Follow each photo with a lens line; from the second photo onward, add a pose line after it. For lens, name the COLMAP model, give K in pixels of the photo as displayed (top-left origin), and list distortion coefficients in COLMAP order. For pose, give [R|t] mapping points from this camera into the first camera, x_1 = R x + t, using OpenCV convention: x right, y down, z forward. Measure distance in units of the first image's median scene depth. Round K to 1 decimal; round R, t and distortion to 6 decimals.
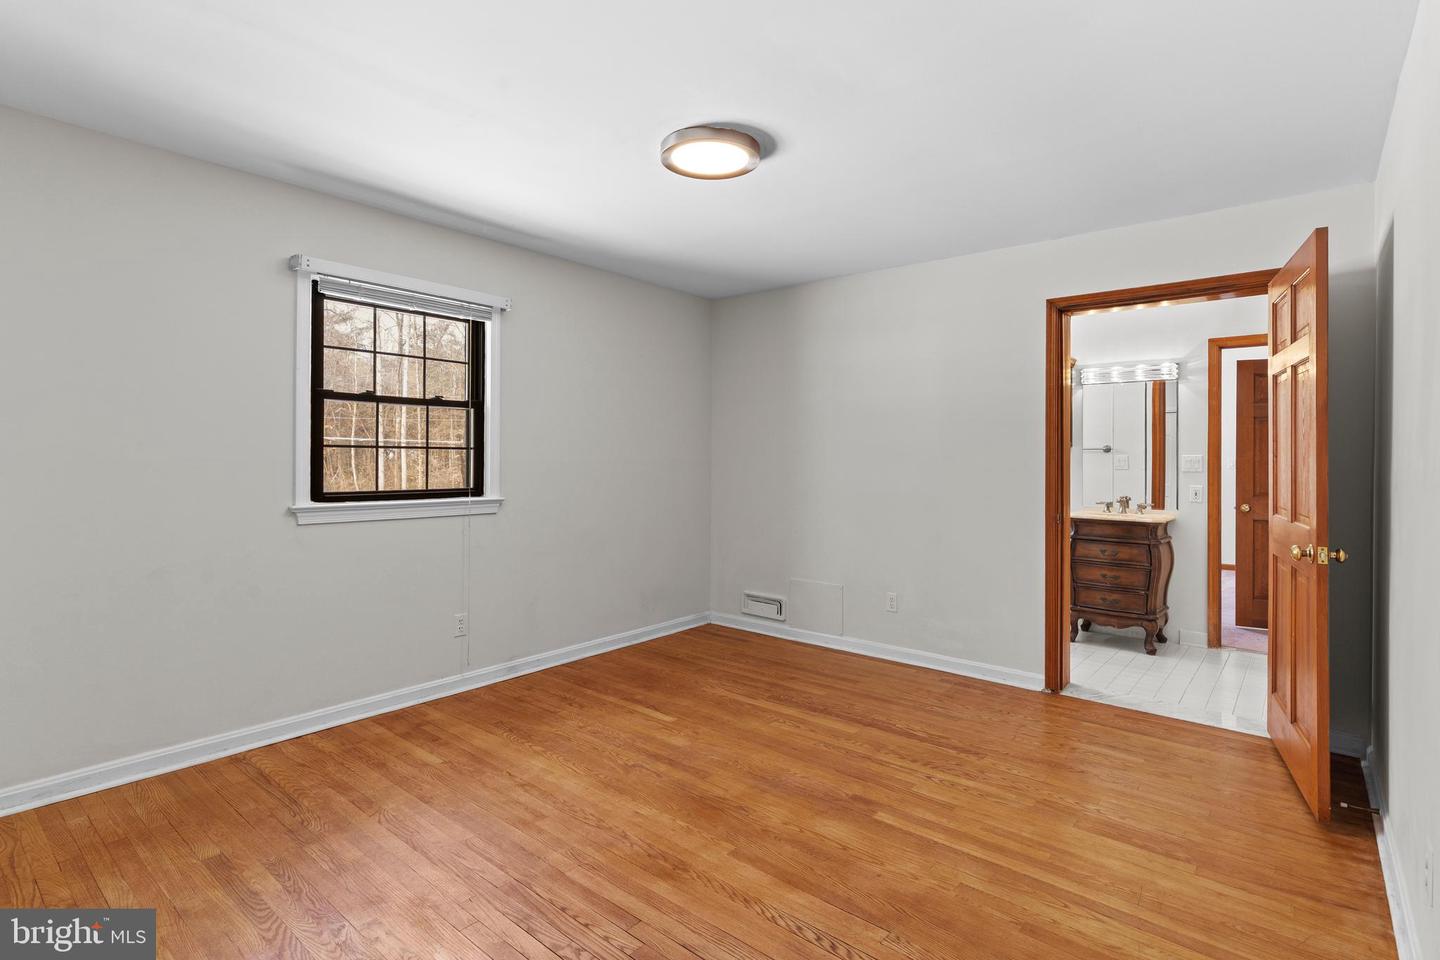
lens RADIAL K [[702.5, 0, 722.3], [0, 702.5, 452.2], [0, 0, 1]] dist [0.008216, -0.001735]
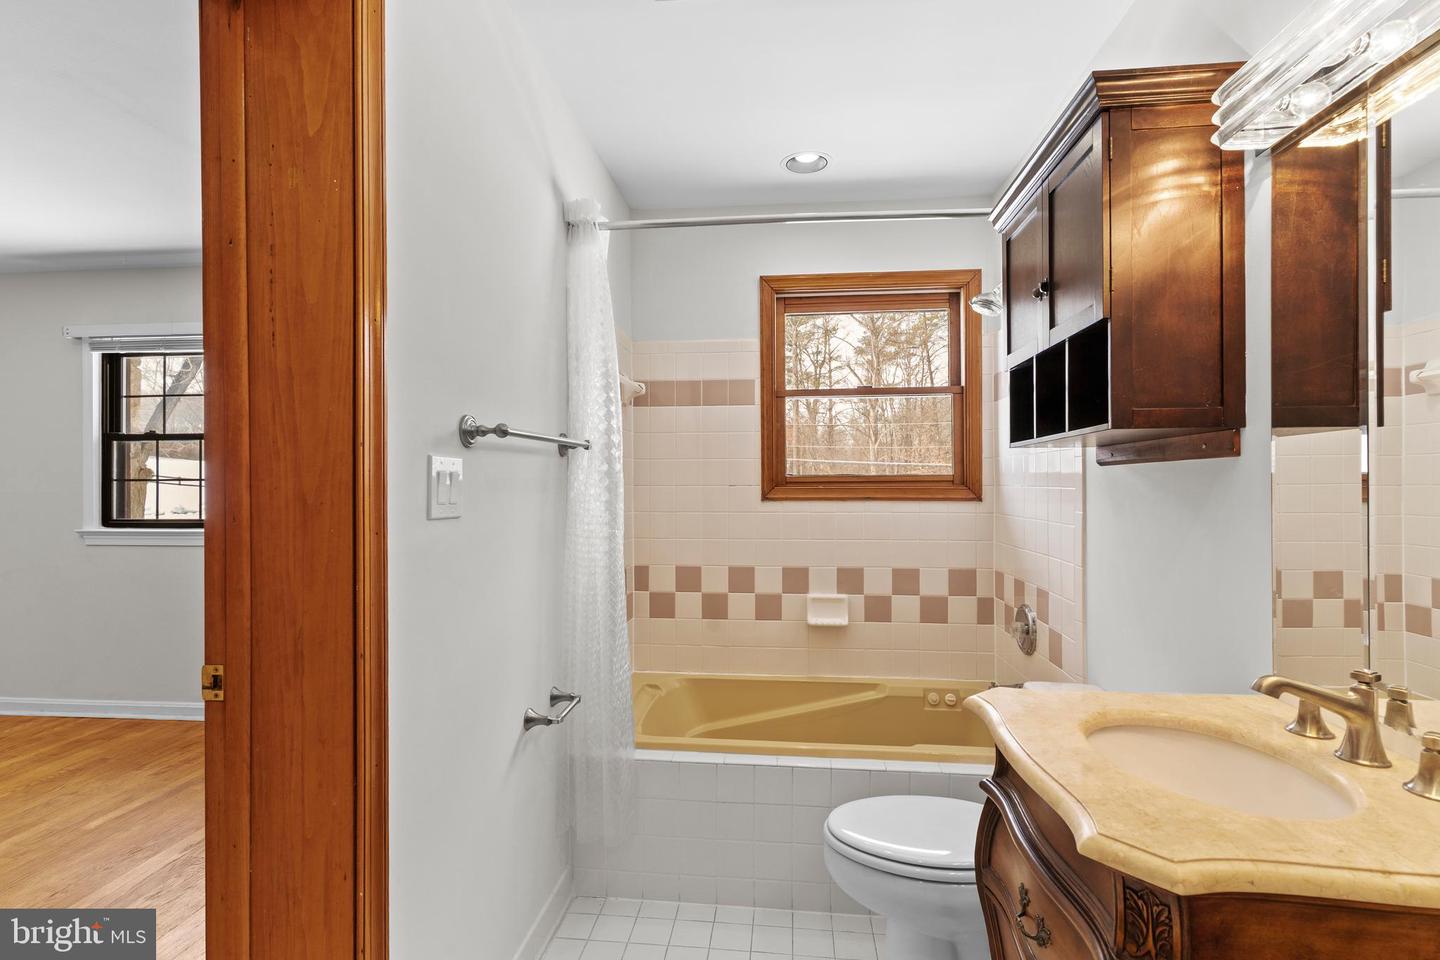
lens RADIAL K [[702.5, 0, 720.2], [0, 702.5, 480.0], [0, 0, 1]] dist [0.008216, -0.001735]
pose [[0.554145, -0.014410, -0.832296, 0.997813], [0.015756, 0.999853, -0.006821, 0.015376], [0.832271, -0.009334, 0.554290, 1.188991]]
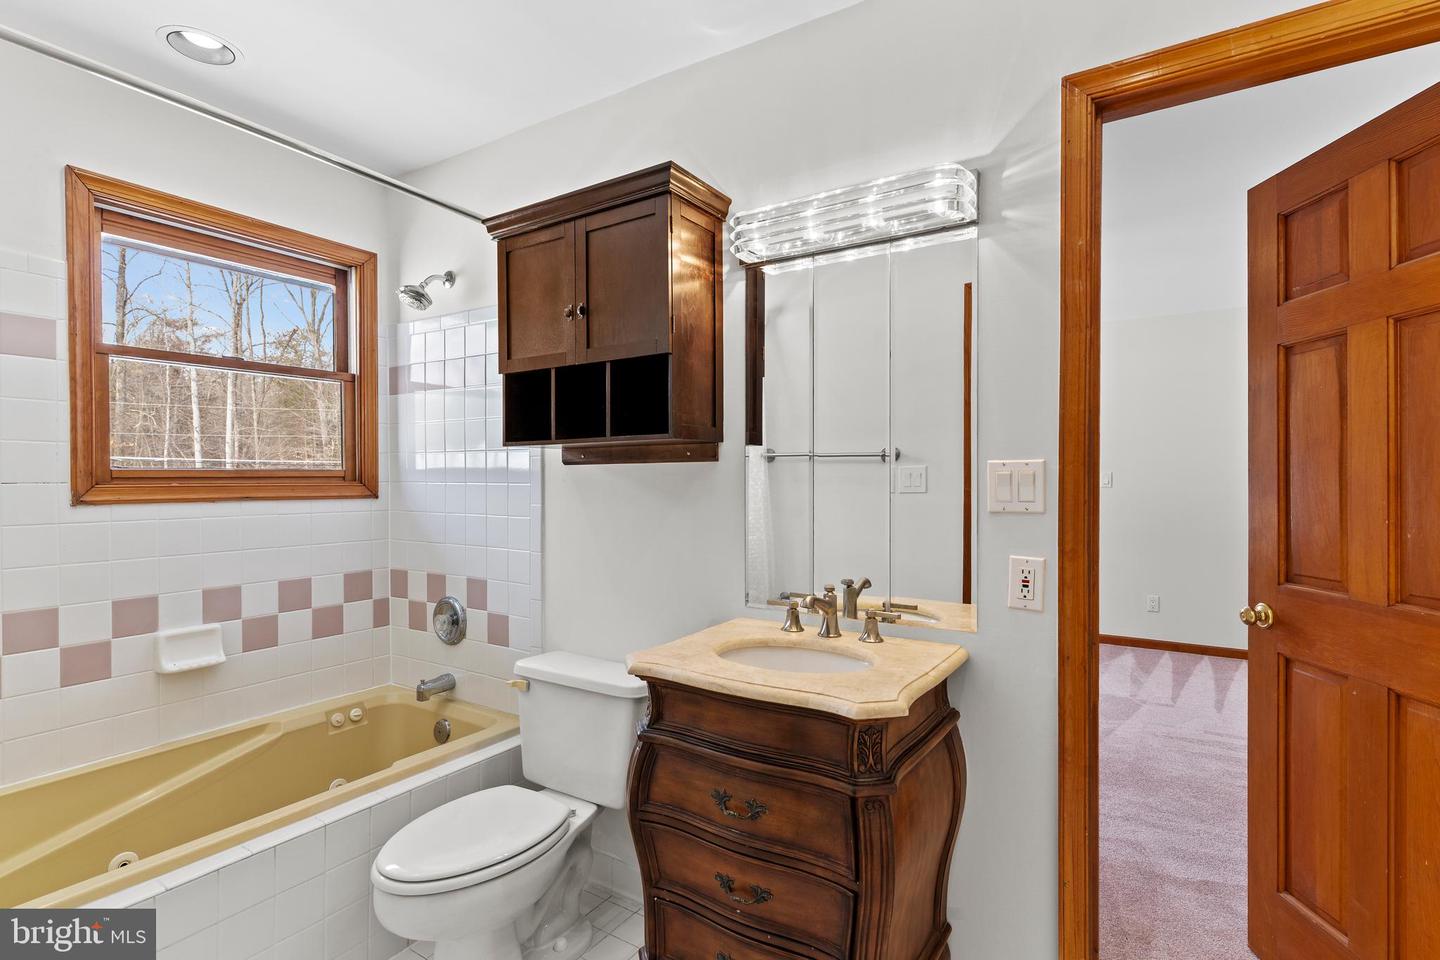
lens RADIAL K [[702.5, 0, 721.0], [0, 702.5, 482.5], [0, 0, 1]] dist [0.008216, -0.001735]
pose [[0.991806, -0.010985, 0.127283, 0.752284], [0.008775, 0.999801, 0.017910, 0.010916], [-0.127454, -0.016647, 0.991705, 1.068494]]
